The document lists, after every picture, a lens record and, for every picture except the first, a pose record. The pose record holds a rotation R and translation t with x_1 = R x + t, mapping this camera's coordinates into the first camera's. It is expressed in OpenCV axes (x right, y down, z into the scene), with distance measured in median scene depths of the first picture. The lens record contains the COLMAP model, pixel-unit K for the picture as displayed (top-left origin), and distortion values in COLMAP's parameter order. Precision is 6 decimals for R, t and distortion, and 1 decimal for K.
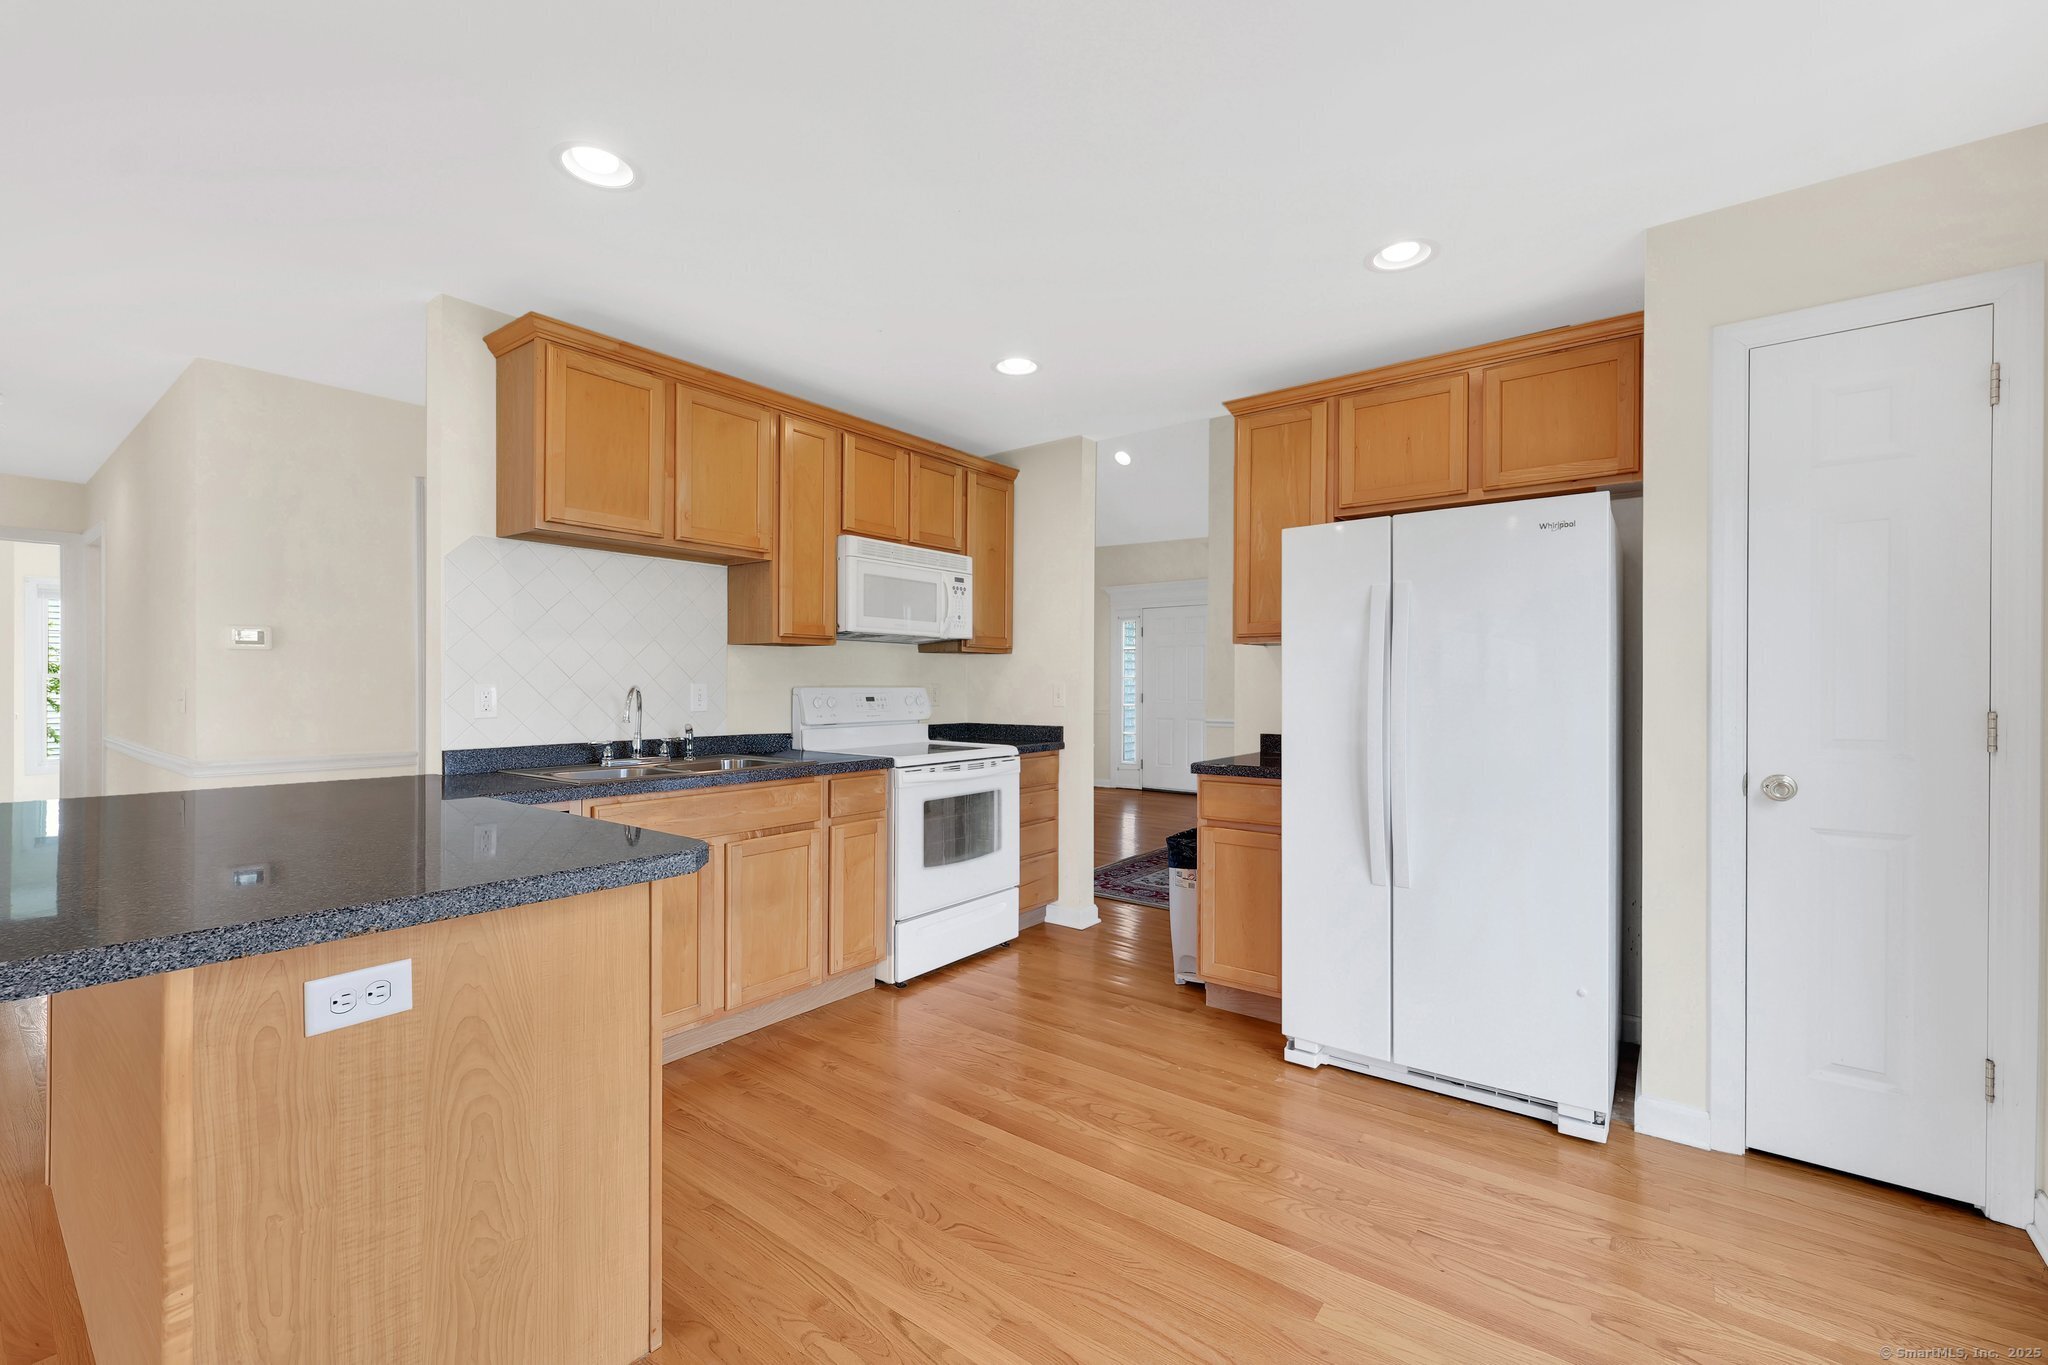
lens RADIAL K [[857.9, 0, 991.8], [0, 857.9, 688.3], [0, 0, 1]] dist [0.007252, -0.001772]
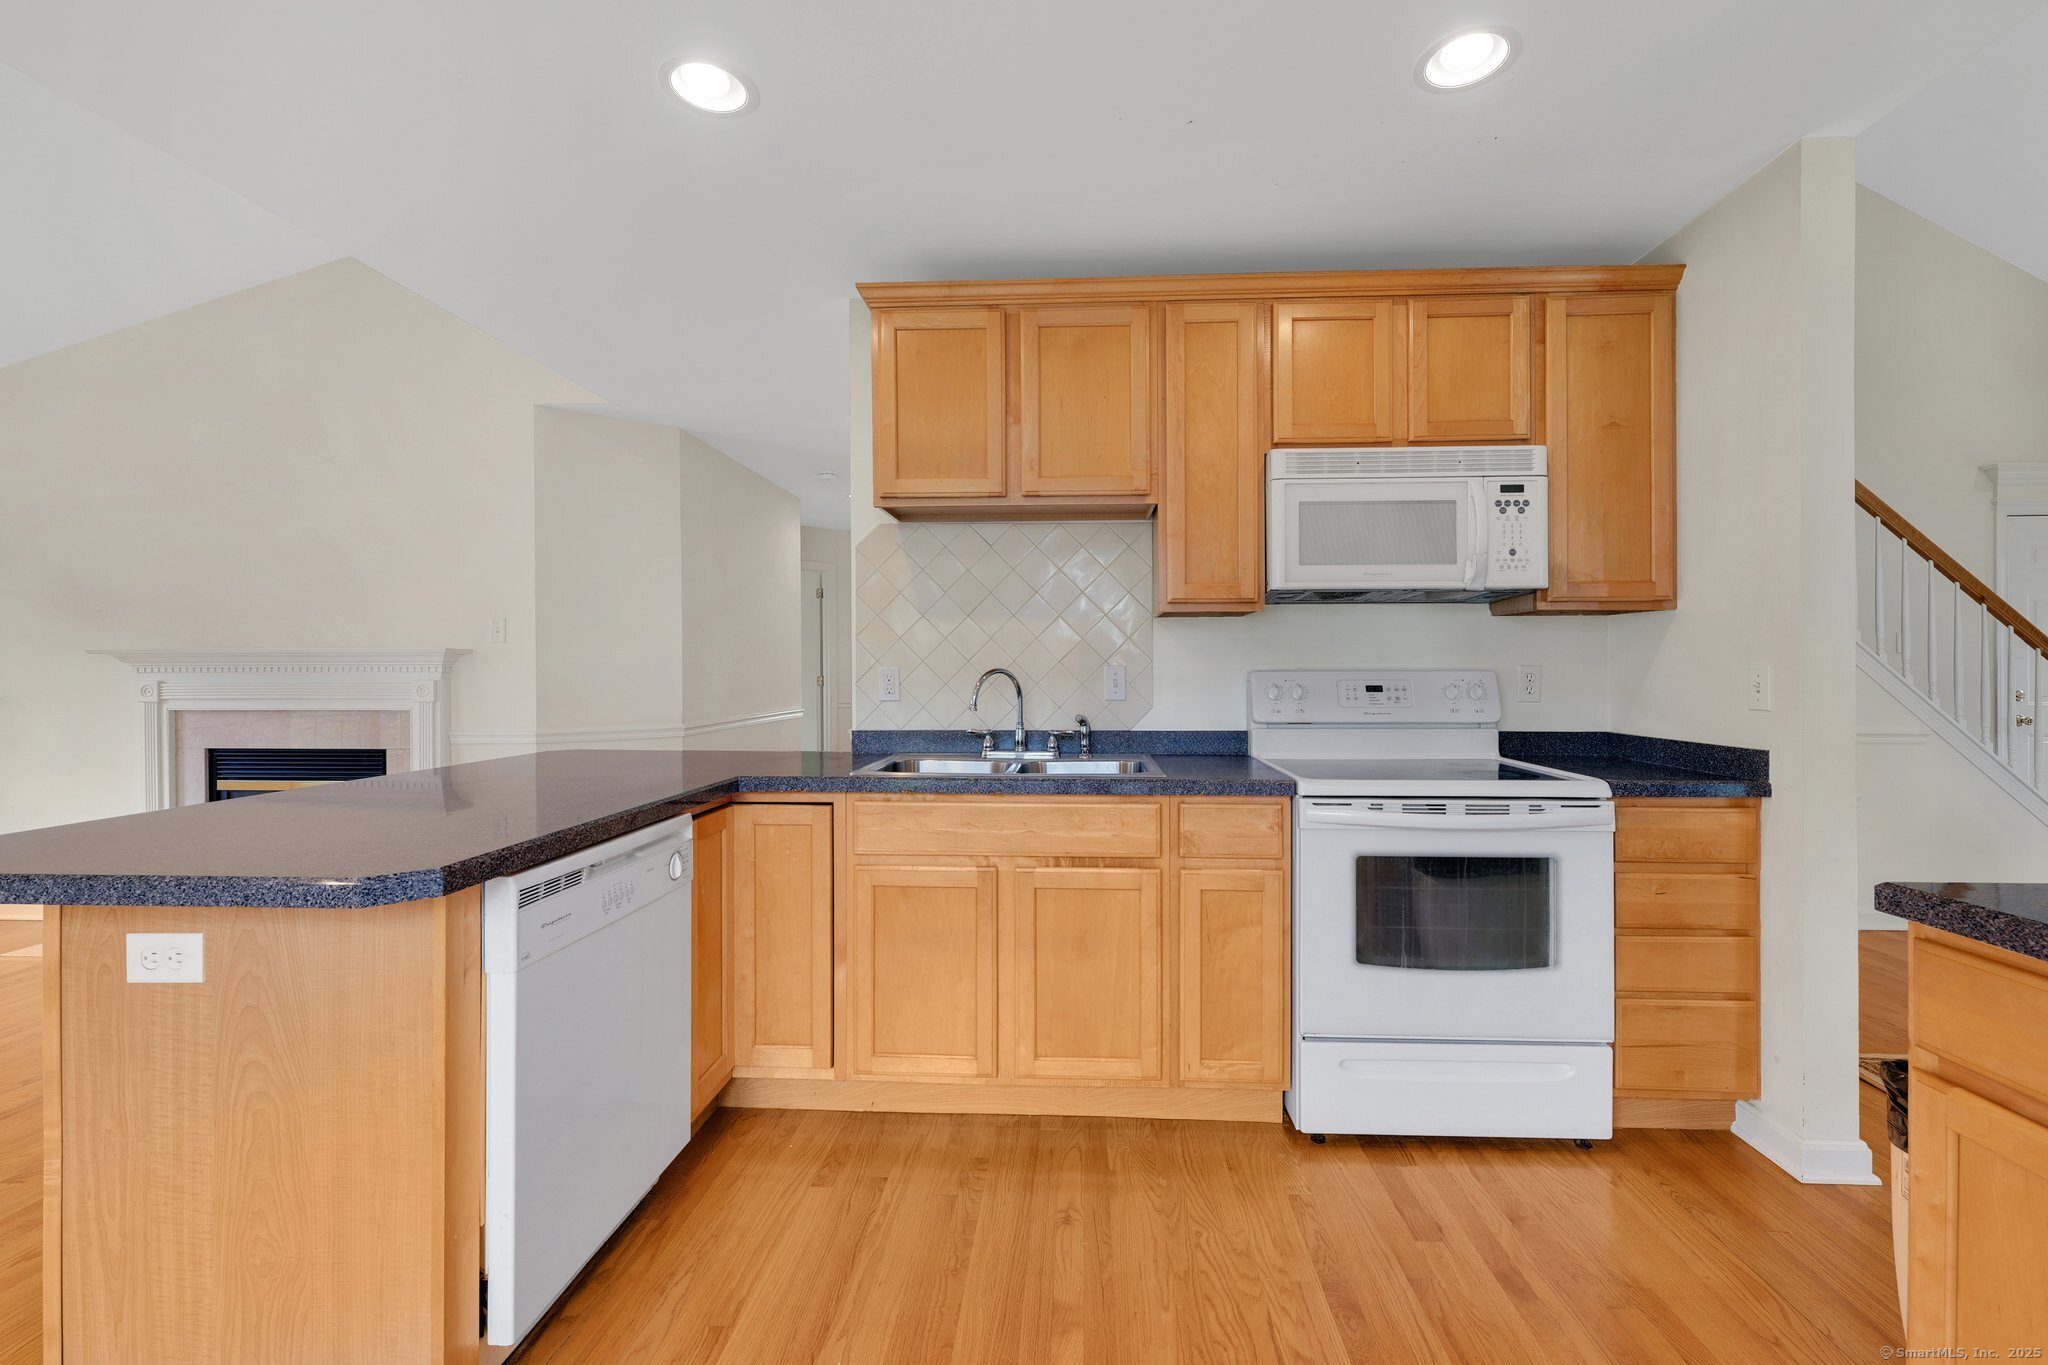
lens RADIAL K [[857.9, 0, 1048.8], [0, 857.9, 674.7], [0, 0, 1]] dist [0.007252, -0.001772]
pose [[0.593543, 0.004031, -0.804792, 0.331799], [-0.001942, 0.999992, 0.003577, -0.000511], [0.804800, -0.000560, 0.593546, 0.528059]]
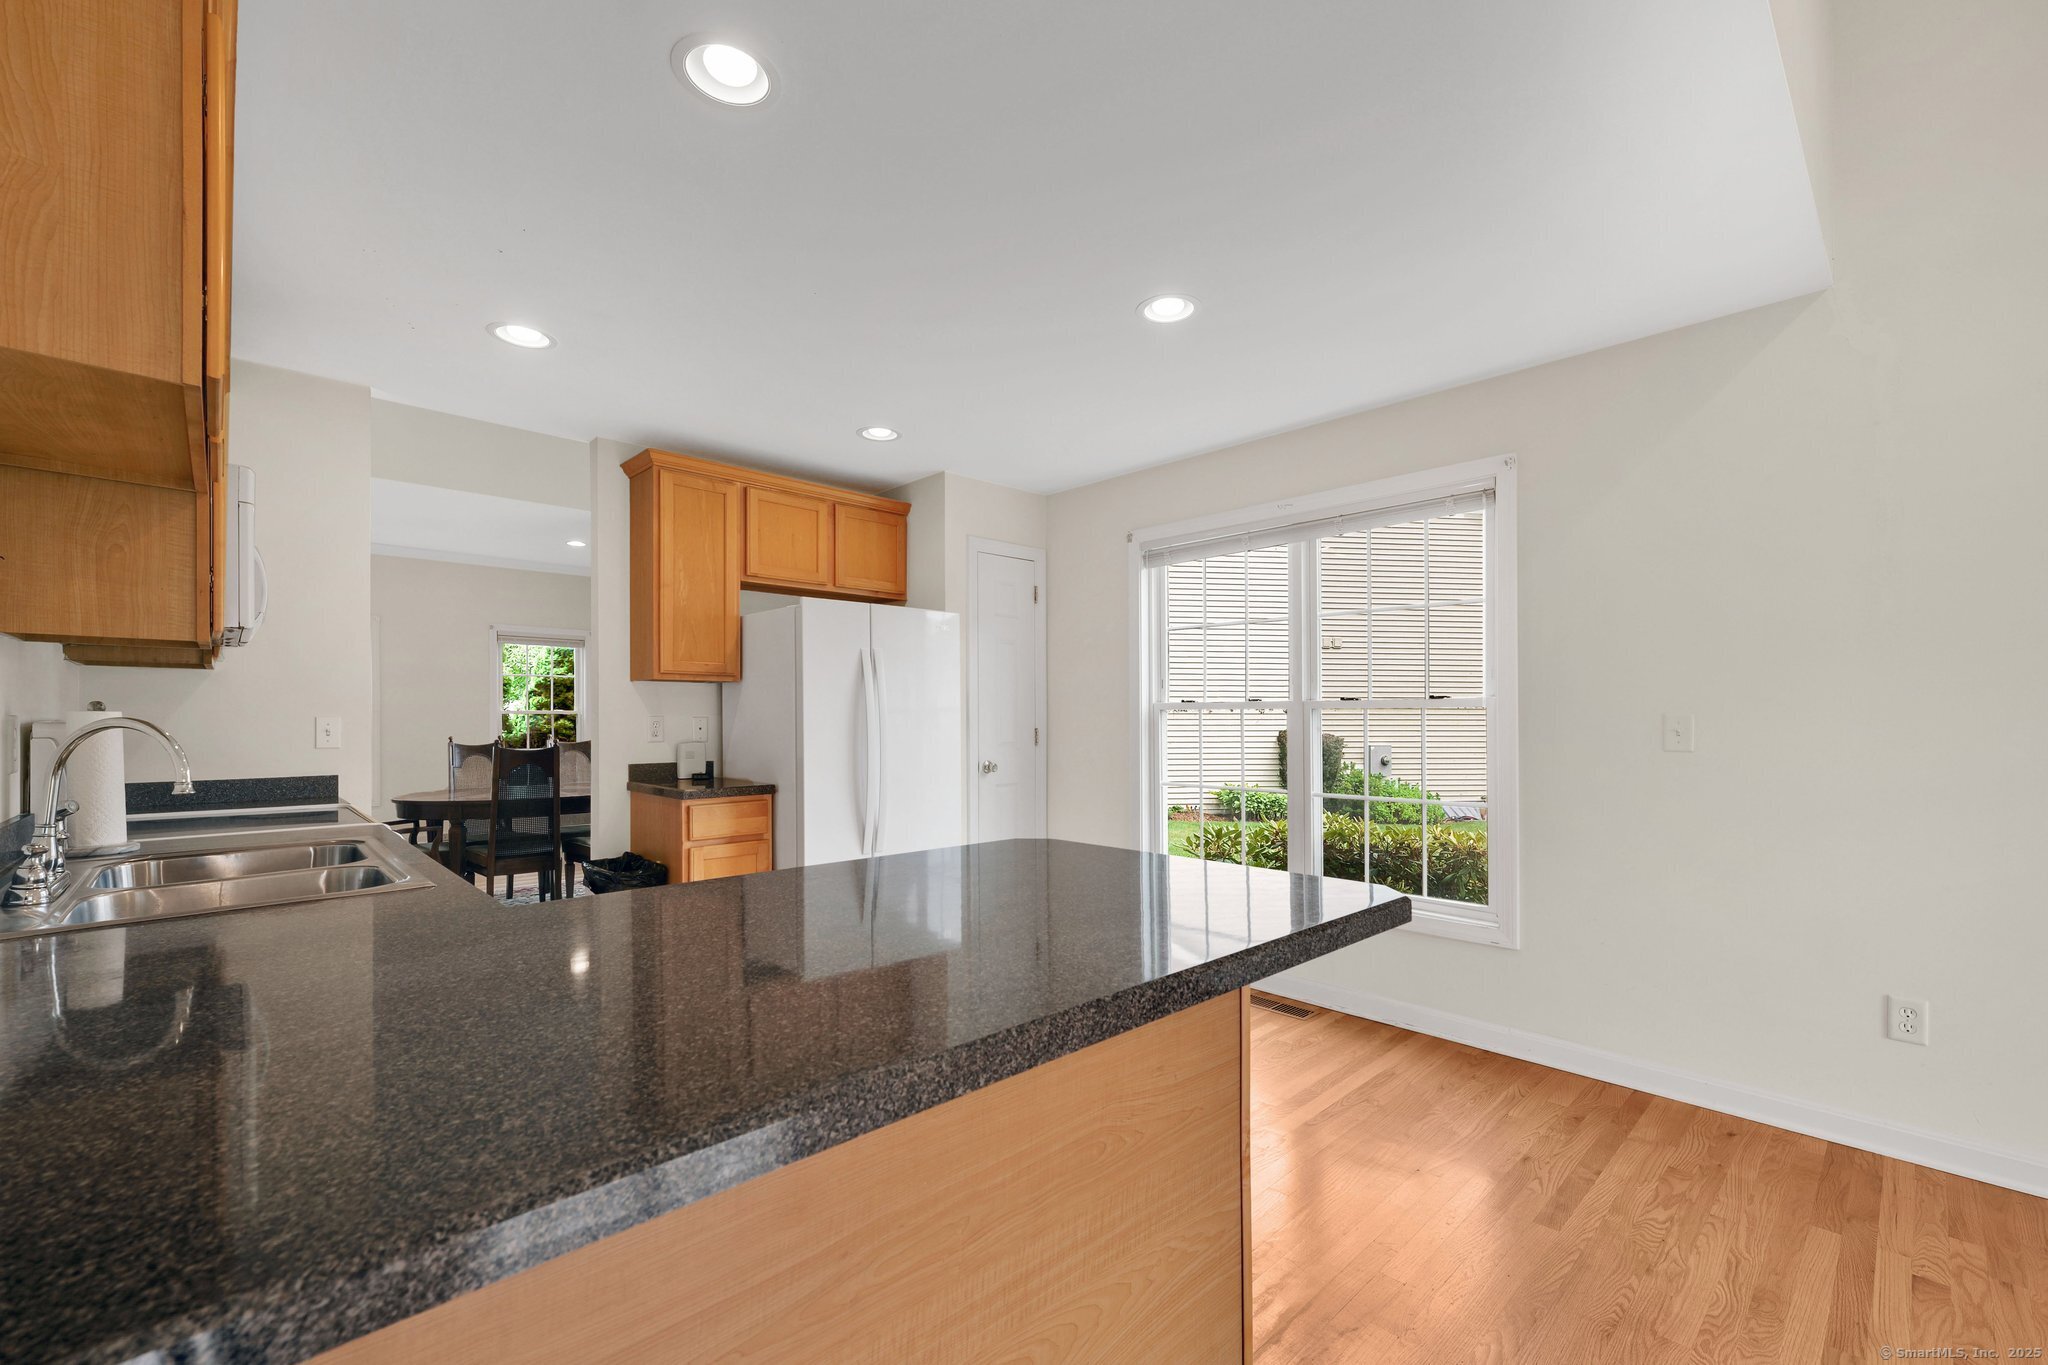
lens RADIAL K [[857.9, 0, 1048.3], [0, 857.9, 717.6], [0, 0, 1]] dist [0.007252, -0.001772]
pose [[0.129496, -0.000093, 0.991580, -0.846191], [0.005415, 0.999985, -0.000614, -0.001954], [-0.991565, 0.005449, 0.129495, 0.429603]]
